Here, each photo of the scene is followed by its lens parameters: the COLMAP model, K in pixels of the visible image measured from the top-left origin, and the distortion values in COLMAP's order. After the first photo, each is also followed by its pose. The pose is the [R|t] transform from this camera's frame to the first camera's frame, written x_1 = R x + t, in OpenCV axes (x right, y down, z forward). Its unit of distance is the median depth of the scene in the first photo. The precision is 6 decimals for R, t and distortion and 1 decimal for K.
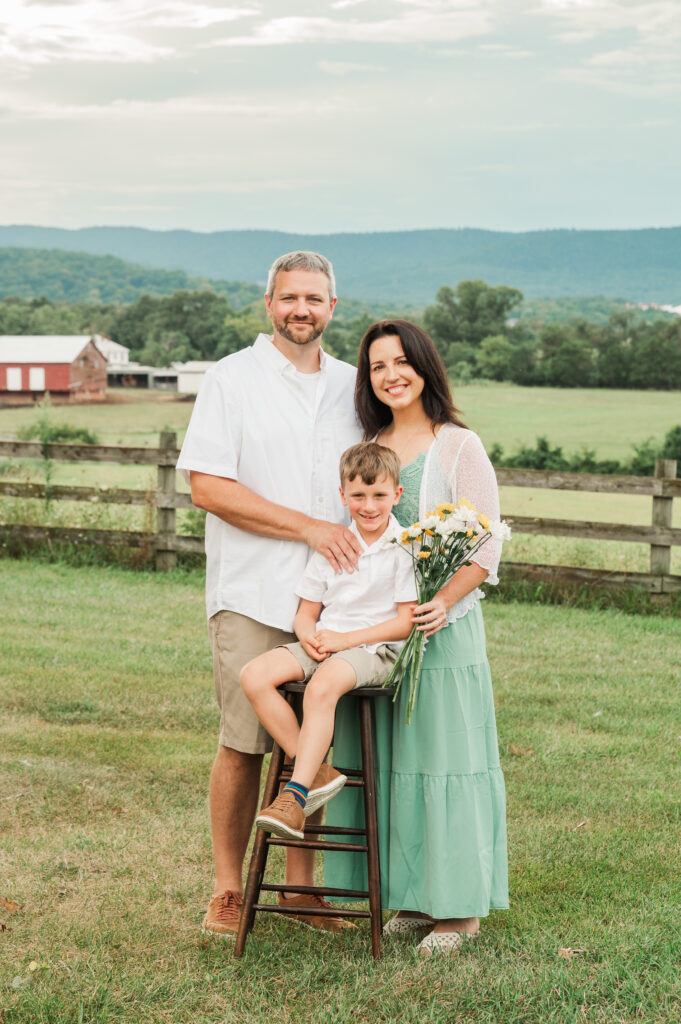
lens RADIAL K [[2466.9, 0, 392.8], [0, 2466.9, 512.2], [0, 0, 1]] dist [-0.004904, -0.052331]
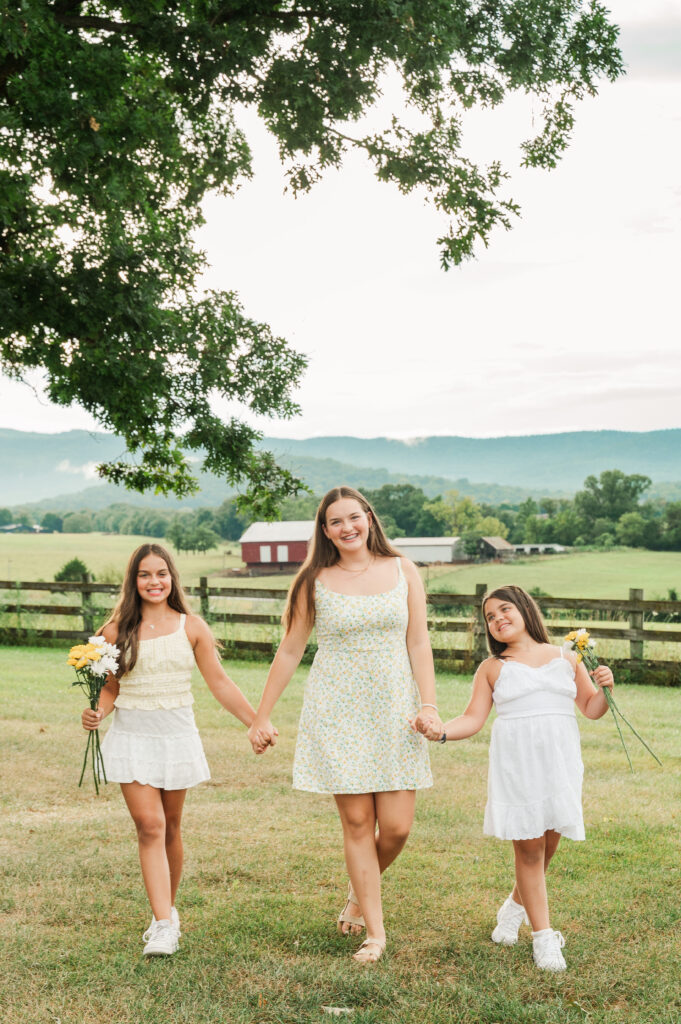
lens RADIAL K [[2144.9, 0, 290.9], [0, 2144.9, 634.0], [0, 0, 1]] dist [0.073415, 0.310460]
pose [[0.996150, -0.019721, -0.085422, -0.042241], [0.018391, 0.999697, -0.016332, 0.007968], [0.085718, 0.014698, 0.996211, -0.146964]]
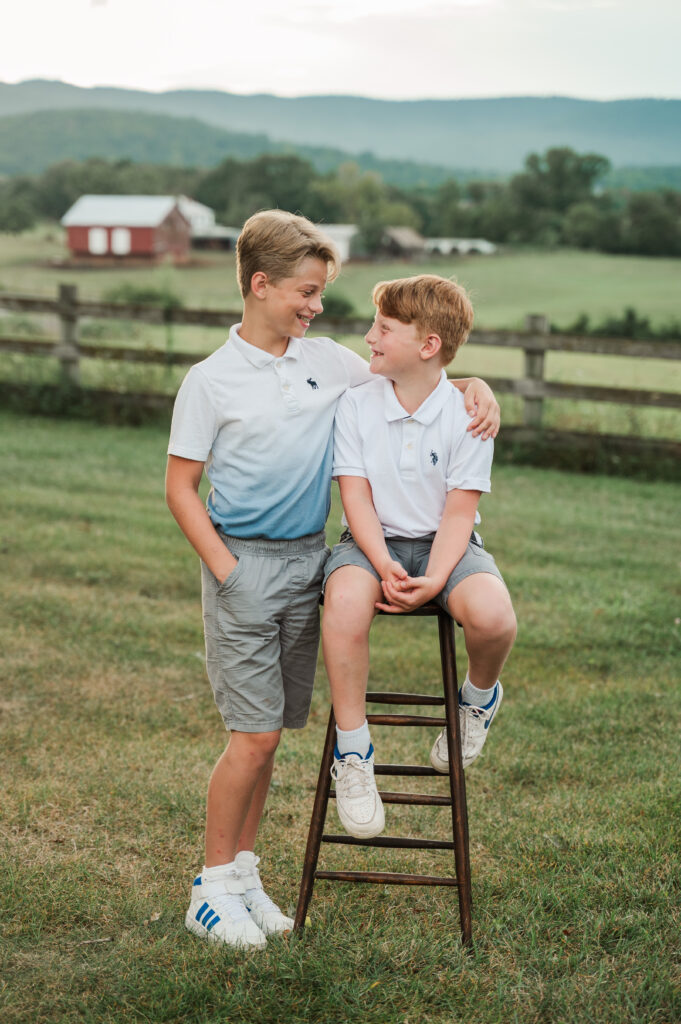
lens RADIAL K [[2408.2, 0, 375.4], [0, 2408.2, 512.5], [0, 0, 1]] dist [0.029294, 0.038613]
pose [[0.999559, 0.016353, -0.024799, -0.015705], [-0.014934, 0.998301, 0.056325, -0.000986], [0.025678, -0.055930, 0.998104, 0.026375]]
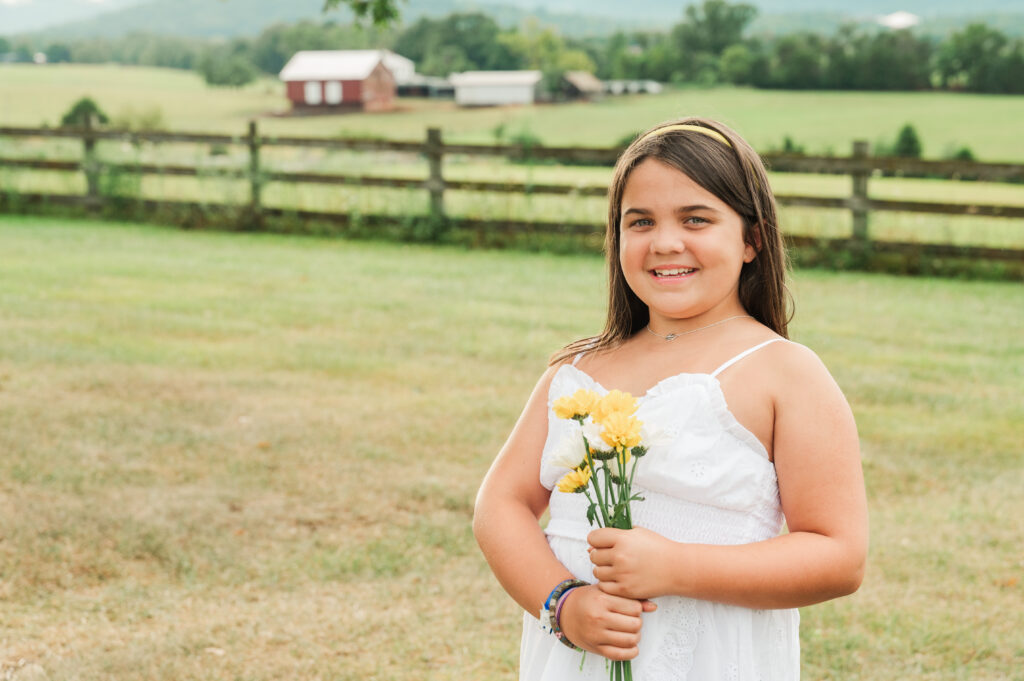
lens RADIAL K [[2128.3, 0, 512.0], [0, 2128.3, 340.5], [0, 0, 1]] dist [0.008920, 0.168736]
pose [[0.999837, -0.017592, 0.003977, -0.068364], [0.017308, 0.997873, 0.062851, -0.000225], [-0.005074, -0.062772, 0.998015, 0.020457]]
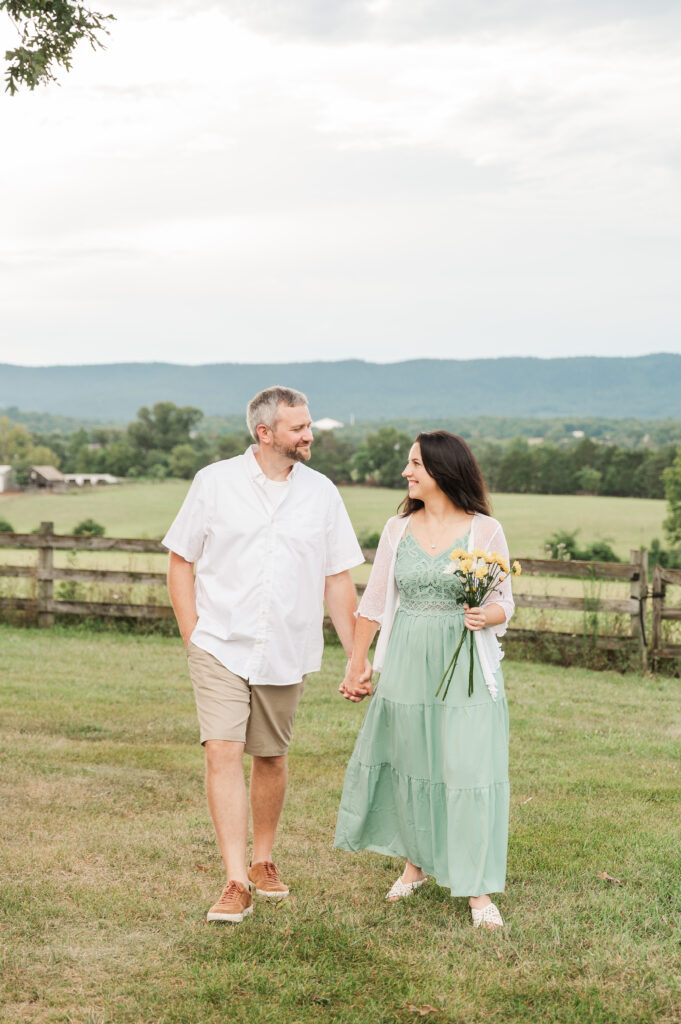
lens RADIAL K [[1934.0, 0, 325.9], [0, 1934.0, 512.6], [0, 0, 1]] dist [0.014533, -0.093225]
pose [[0.987099, -0.009128, 0.159850, -0.048326], [0.014749, 0.999313, -0.034013, -0.000048], [-0.159430, 0.035932, 0.986555, -0.016284]]
